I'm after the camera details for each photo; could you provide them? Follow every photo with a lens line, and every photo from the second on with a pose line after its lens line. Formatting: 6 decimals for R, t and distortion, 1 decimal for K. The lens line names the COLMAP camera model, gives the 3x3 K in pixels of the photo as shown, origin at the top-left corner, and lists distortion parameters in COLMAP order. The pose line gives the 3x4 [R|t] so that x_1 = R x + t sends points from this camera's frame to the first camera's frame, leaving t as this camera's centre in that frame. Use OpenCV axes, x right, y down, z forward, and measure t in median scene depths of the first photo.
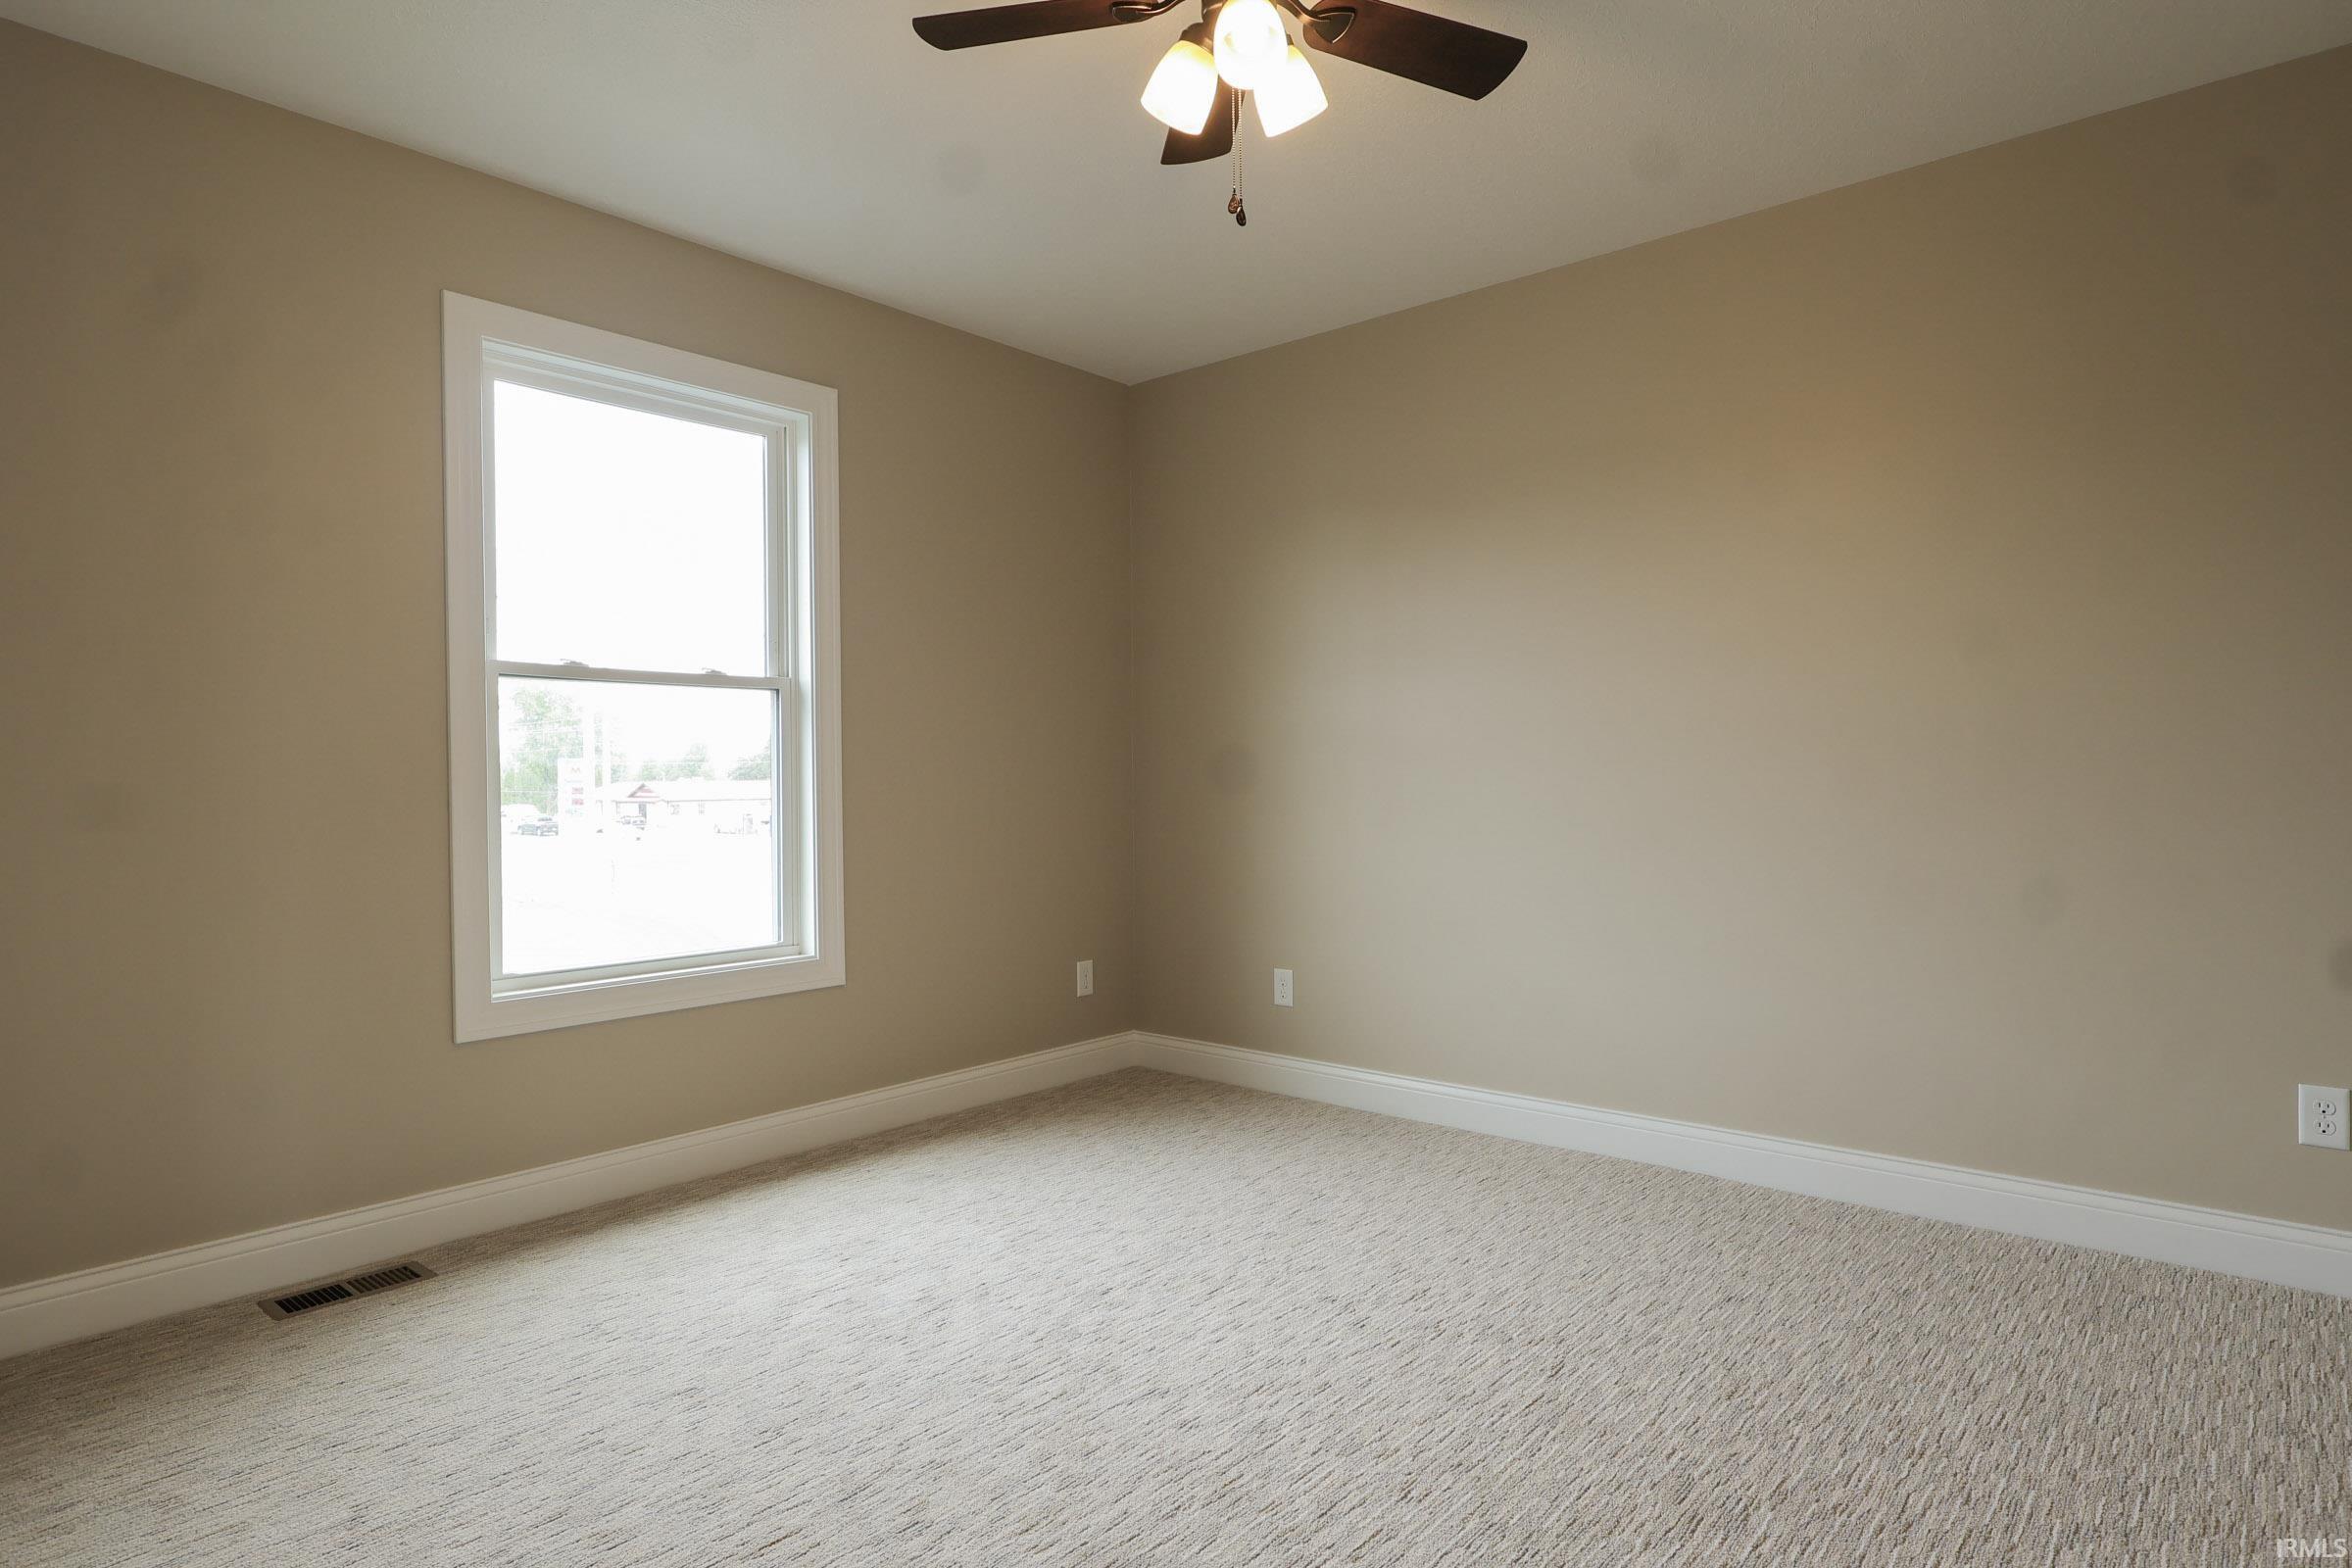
lens RADIAL K [[1283.0, 0, 1188.8], [0, 1283.0, 784.0], [0, 0, 1]] dist [-0.002235, -0.000011]
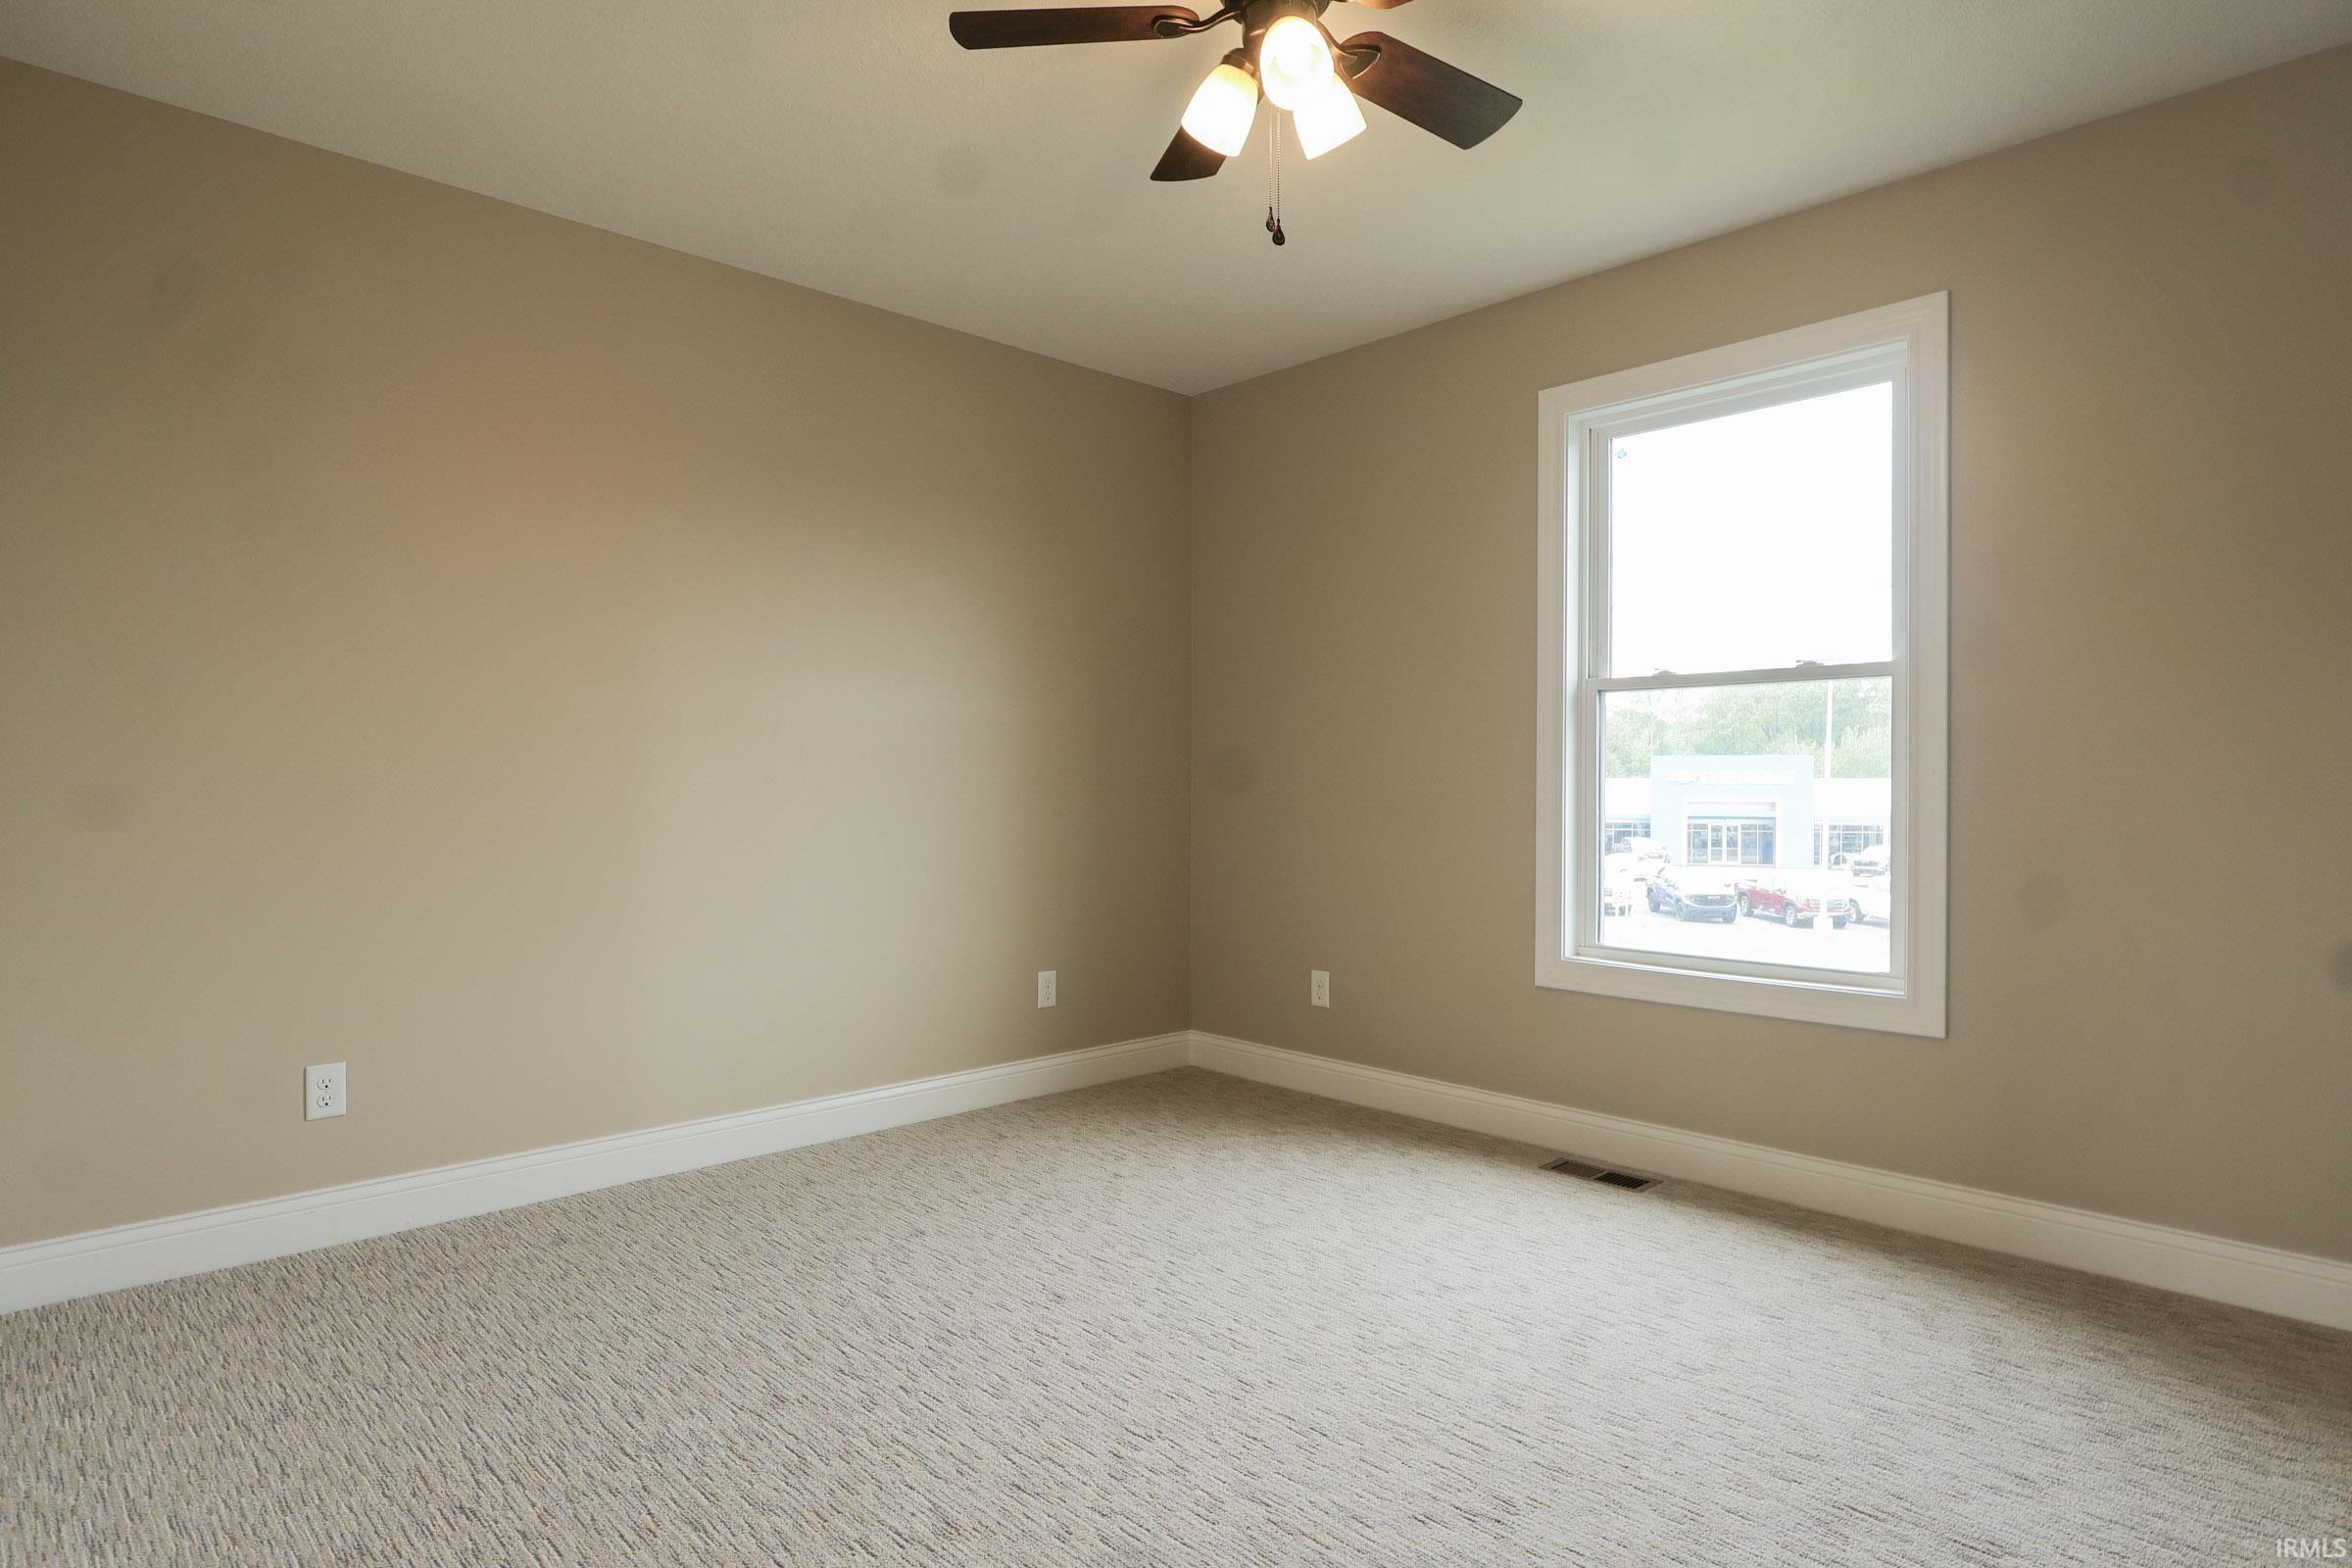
lens RADIAL K [[1283.0, 0, 1188.8], [0, 1283.0, 784.0], [0, 0, 1]] dist [-0.002235, -0.000011]
pose [[-0.093708, 0.016086, -0.995470, 0.644159], [-0.003006, 0.999860, 0.016440, -0.015860], [0.995595, 0.004533, -0.093646, 0.695608]]
